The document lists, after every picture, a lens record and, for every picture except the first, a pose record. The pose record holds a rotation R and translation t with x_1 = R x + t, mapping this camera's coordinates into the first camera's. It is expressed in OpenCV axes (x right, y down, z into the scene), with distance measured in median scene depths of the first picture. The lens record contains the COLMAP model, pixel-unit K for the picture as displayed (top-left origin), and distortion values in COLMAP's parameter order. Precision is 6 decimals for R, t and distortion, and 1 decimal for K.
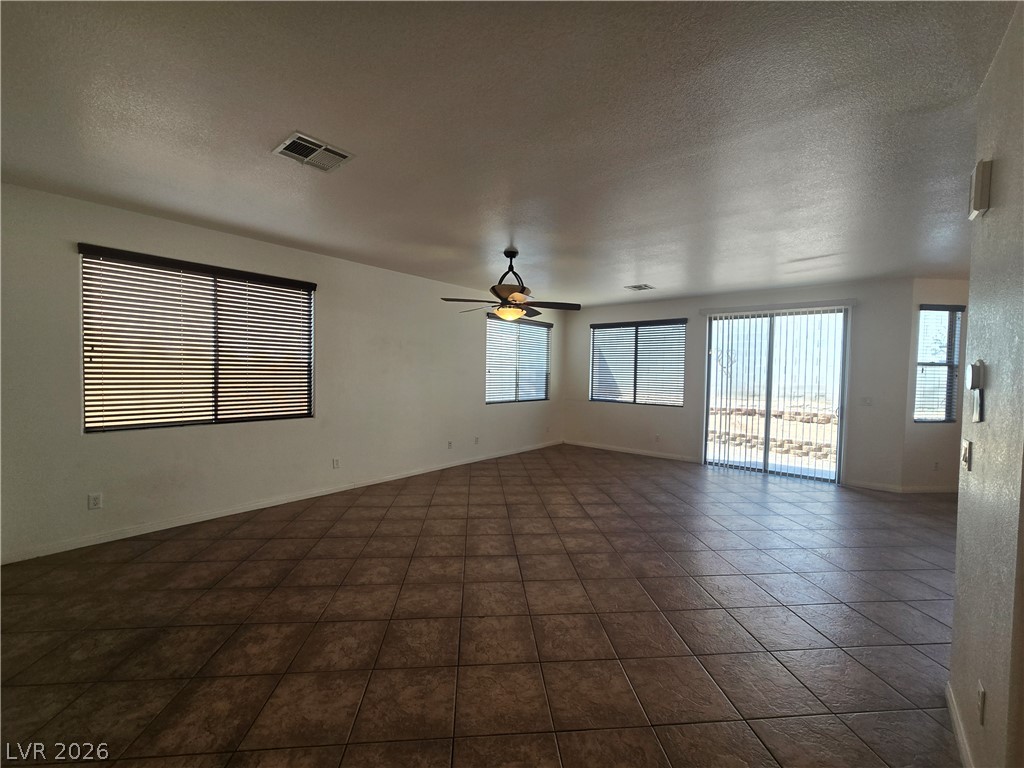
lens RADIAL K [[421.5, 0, 520.8], [0, 421.5, 387.2], [0, 0, 1]] dist [-0.002134, -0.000025]
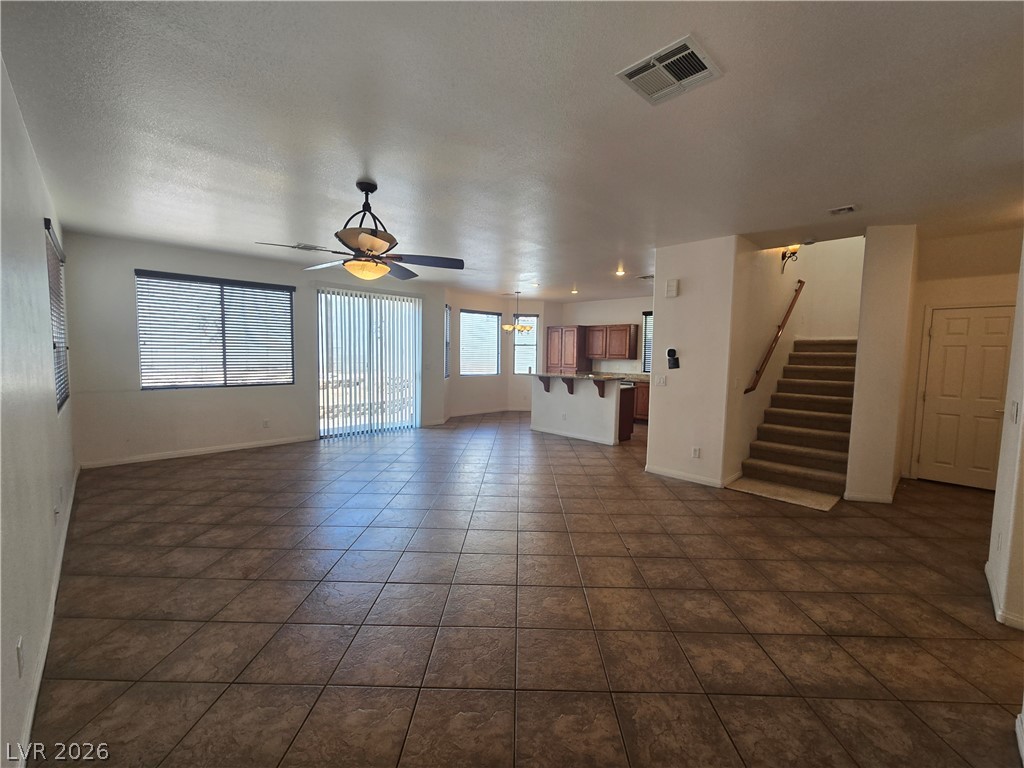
lens RADIAL K [[421.5, 0, 518.5], [0, 421.5, 386.4], [0, 0, 1]] dist [-0.002134, -0.000025]
pose [[0.103507, -0.093125, 0.990260, -0.959378], [0.021808, 0.995580, 0.091346, -0.043364], [-0.994390, 0.012140, 0.105081, 0.858944]]
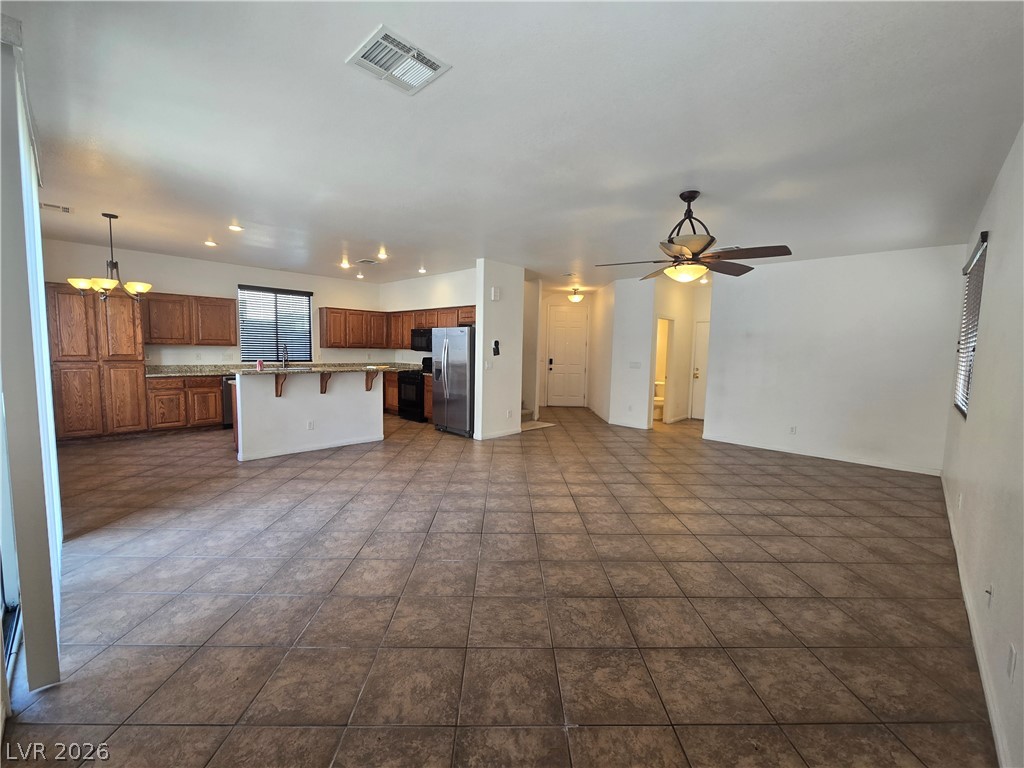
lens RADIAL K [[421.5, 0, 515.3], [0, 421.5, 380.6], [0, 0, 1]] dist [-0.002134, -0.000025]
pose [[-0.996241, -0.043341, 0.075004, 0.282988], [-0.034784, 0.993115, 0.111860, -0.062471], [-0.079336, 0.108831, -0.990889, 2.355424]]
